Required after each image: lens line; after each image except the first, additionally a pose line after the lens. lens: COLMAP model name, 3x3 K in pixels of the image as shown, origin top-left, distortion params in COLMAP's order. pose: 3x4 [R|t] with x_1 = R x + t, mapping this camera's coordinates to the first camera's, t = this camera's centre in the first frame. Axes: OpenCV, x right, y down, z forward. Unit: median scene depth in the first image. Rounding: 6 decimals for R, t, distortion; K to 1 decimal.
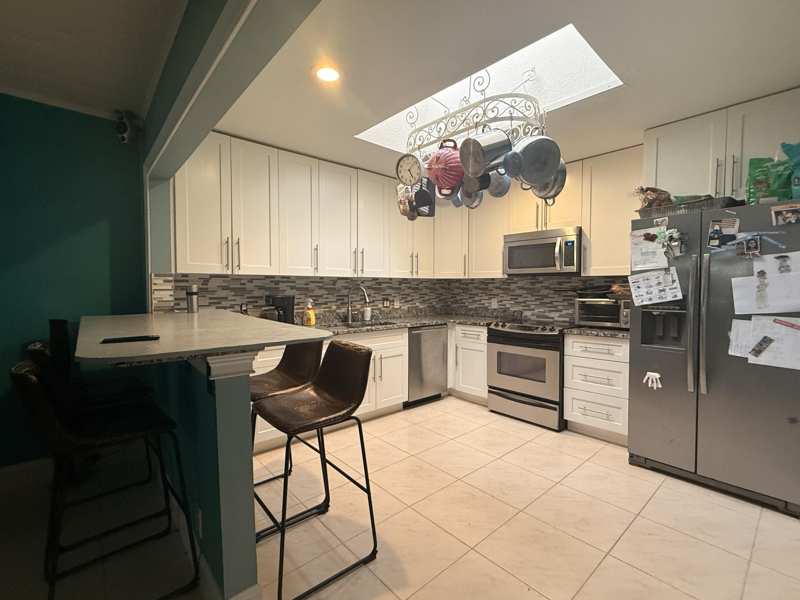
lens RADIAL K [[365.7, 0, 398.9], [0, 365.7, 300.7], [0, 0, 1]] dist [0.000310, -0.000314]
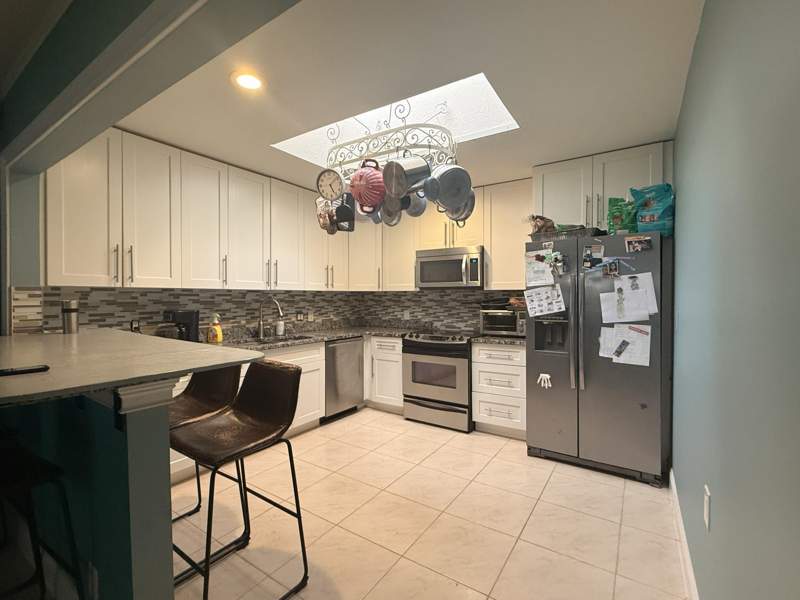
lens RADIAL K [[365.7, 0, 400.0], [0, 365.7, 300.5], [0, 0, 1]] dist [0.000310, -0.000314]
pose [[0.965631, -0.003979, 0.259887, -0.050918], [0.011218, 0.999589, -0.026377, -0.011741], [-0.259676, 0.028386, 0.965279, -0.010794]]
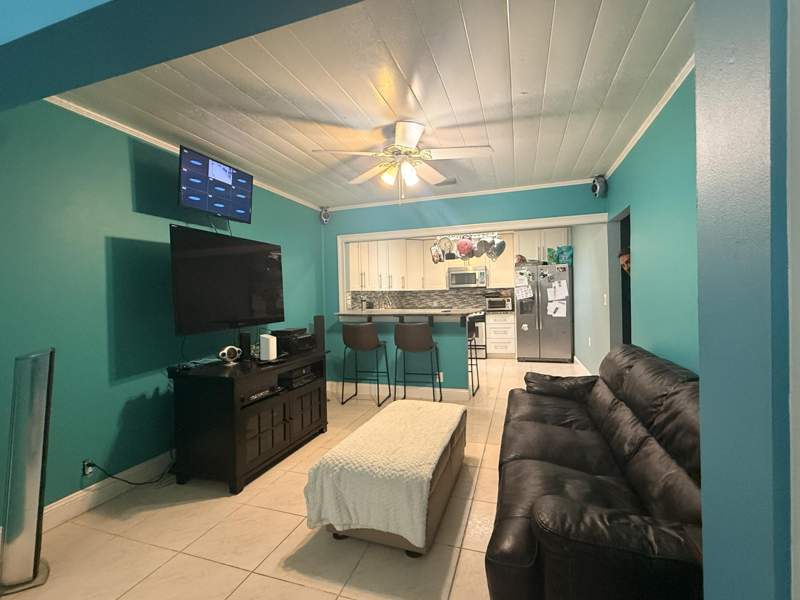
lens RADIAL K [[365.7, 0, 397.4], [0, 365.7, 298.7], [0, 0, 1]] dist [0.000310, -0.000314]
pose [[0.862763, -0.030852, 0.504667, -1.416450], [0.047835, 0.998640, -0.020727, 0.019880], [-0.503341, 0.042023, 0.863066, -0.822381]]
